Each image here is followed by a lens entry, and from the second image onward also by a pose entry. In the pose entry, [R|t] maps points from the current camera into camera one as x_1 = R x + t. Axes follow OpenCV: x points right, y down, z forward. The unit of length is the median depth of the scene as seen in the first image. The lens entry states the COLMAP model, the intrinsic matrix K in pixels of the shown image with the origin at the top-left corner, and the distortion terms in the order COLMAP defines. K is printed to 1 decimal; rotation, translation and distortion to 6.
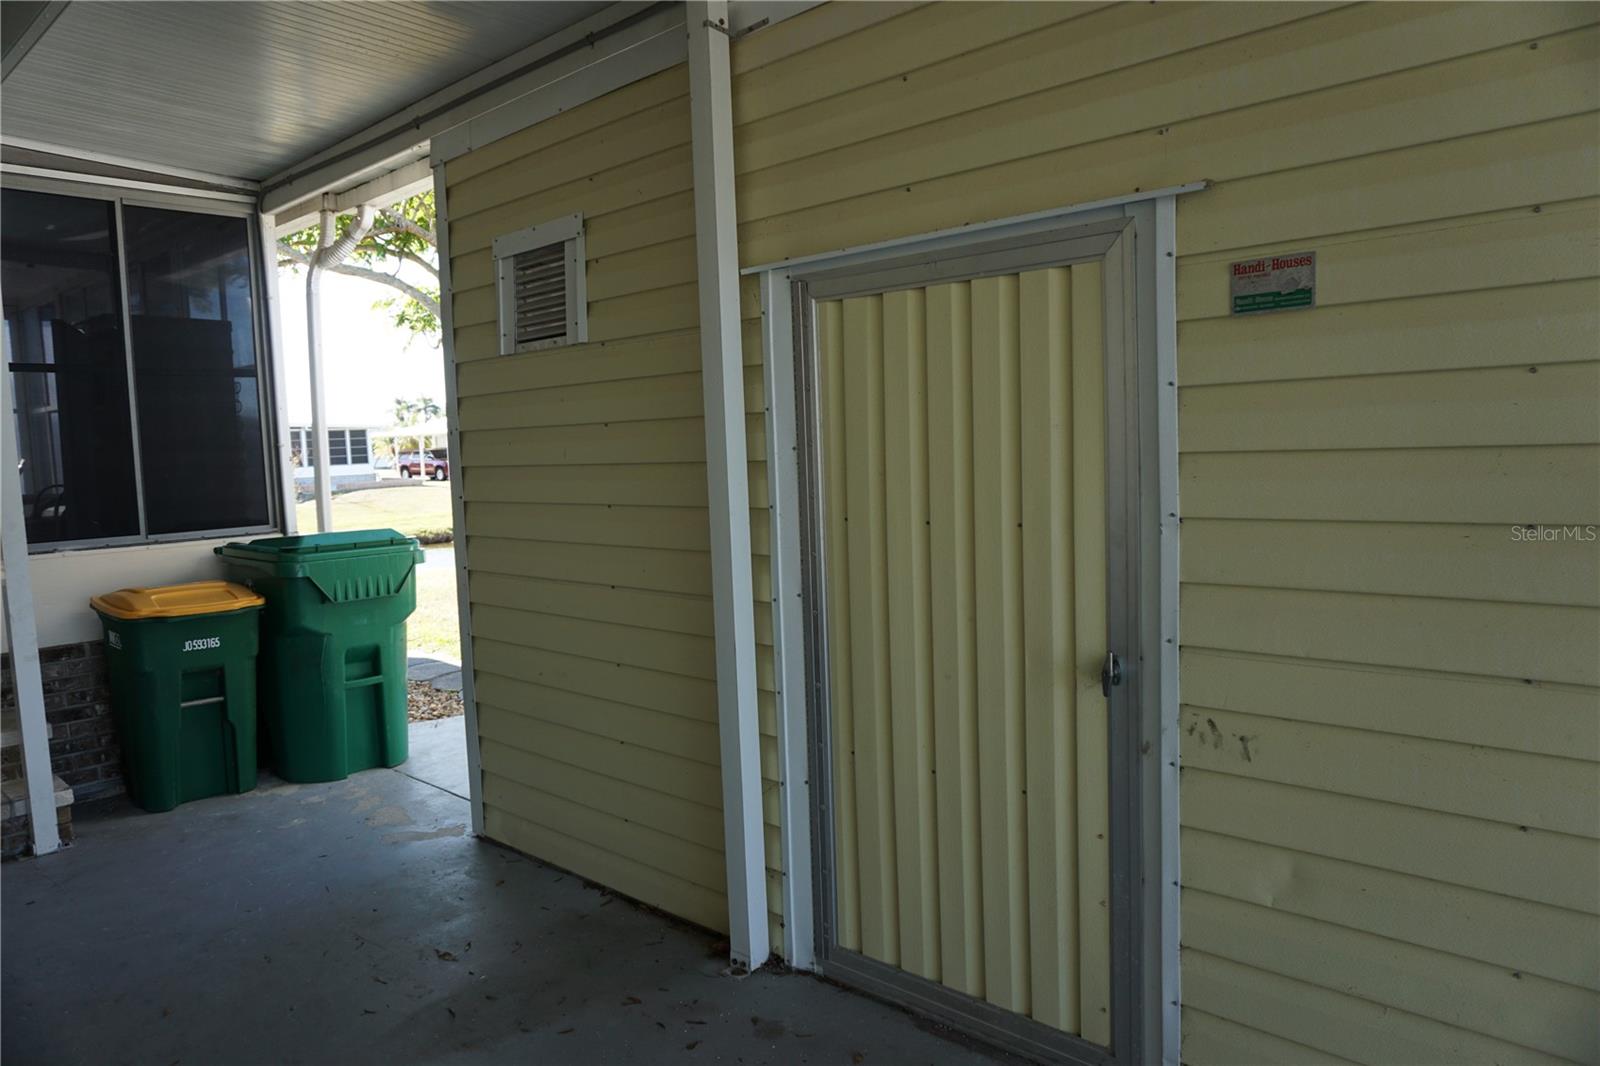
lens RADIAL K [[1065.5, 0, 799.7], [0, 1065.5, 533.1], [0, 0, 1]] dist [-0.050192, 0.031304]
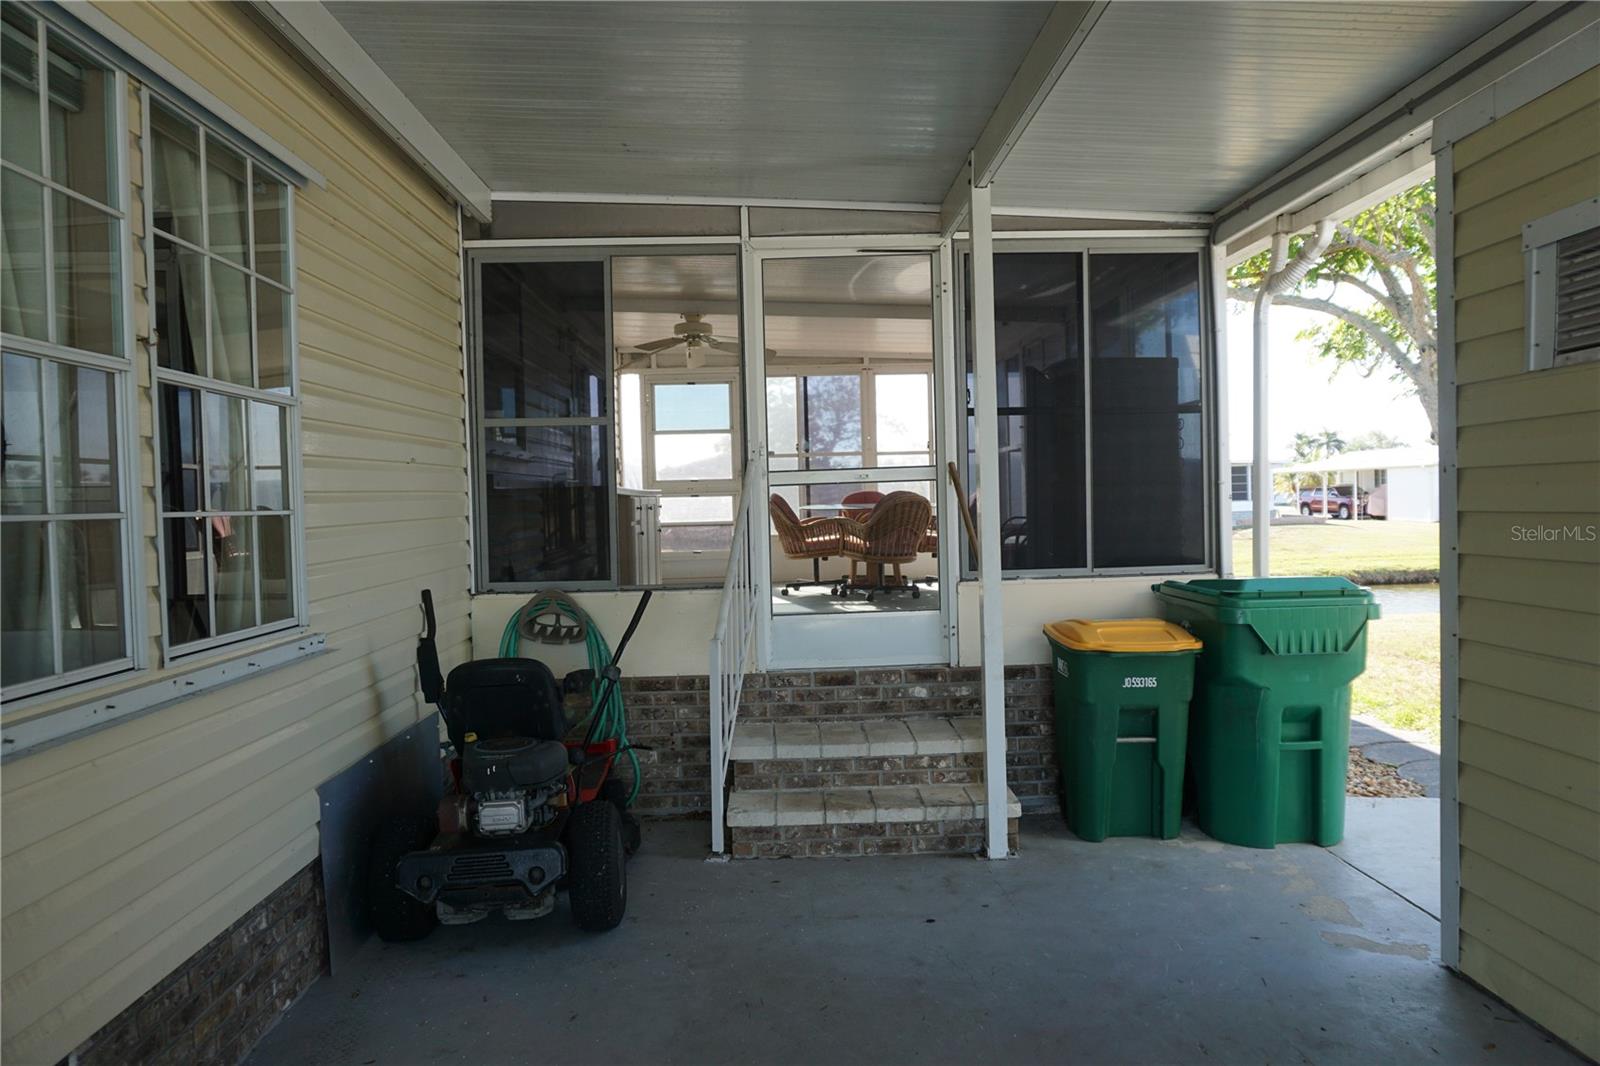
lens RADIAL K [[1065.5, 0, 806.2], [0, 1065.5, 529.1], [0, 0, 1]] dist [-0.050192, 0.031304]
pose [[0.700433, 0.034345, -0.712892, -0.079416], [-0.060992, 0.998068, -0.011841, -0.007336], [0.711108, 0.051775, 0.701174, 0.065517]]
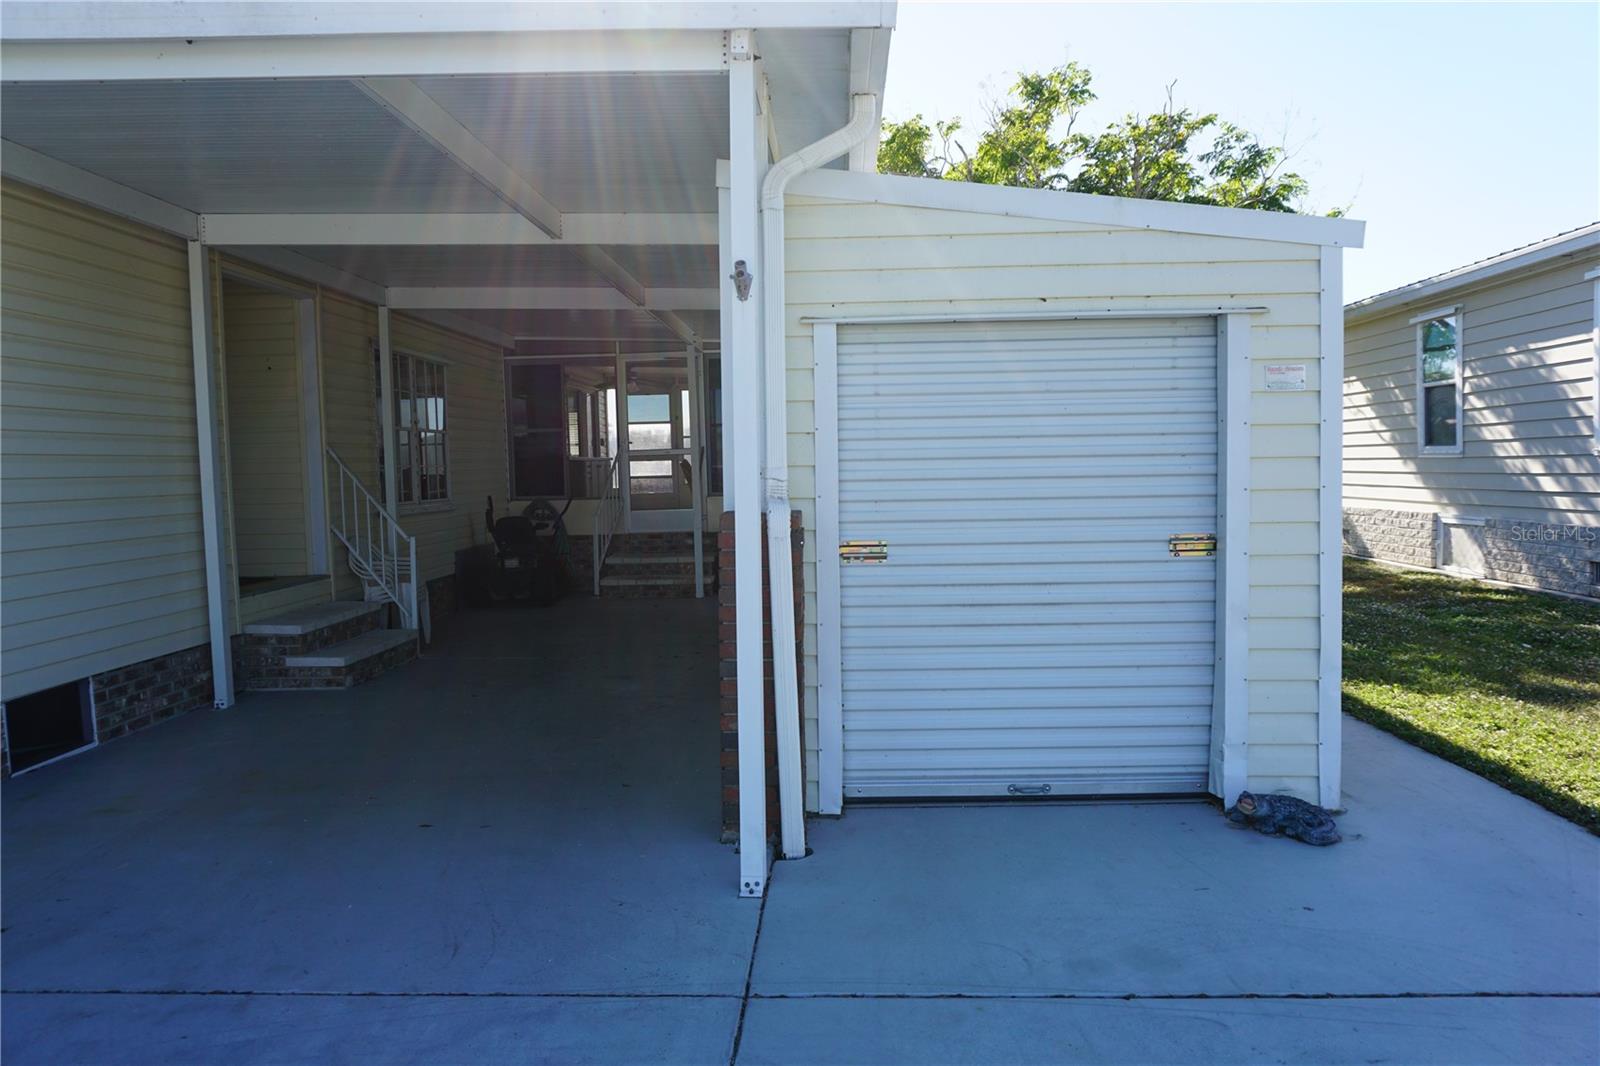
lens RADIAL K [[1065.5, 0, 807.2], [0, 1065.5, 541.5], [0, 0, 1]] dist [-0.050192, 0.031304]
pose [[0.644434, 0.071486, -0.761311, 1.470085], [-0.065093, 0.997135, 0.038529, 0.017547], [0.761884, 0.024727, 0.647241, -0.584112]]
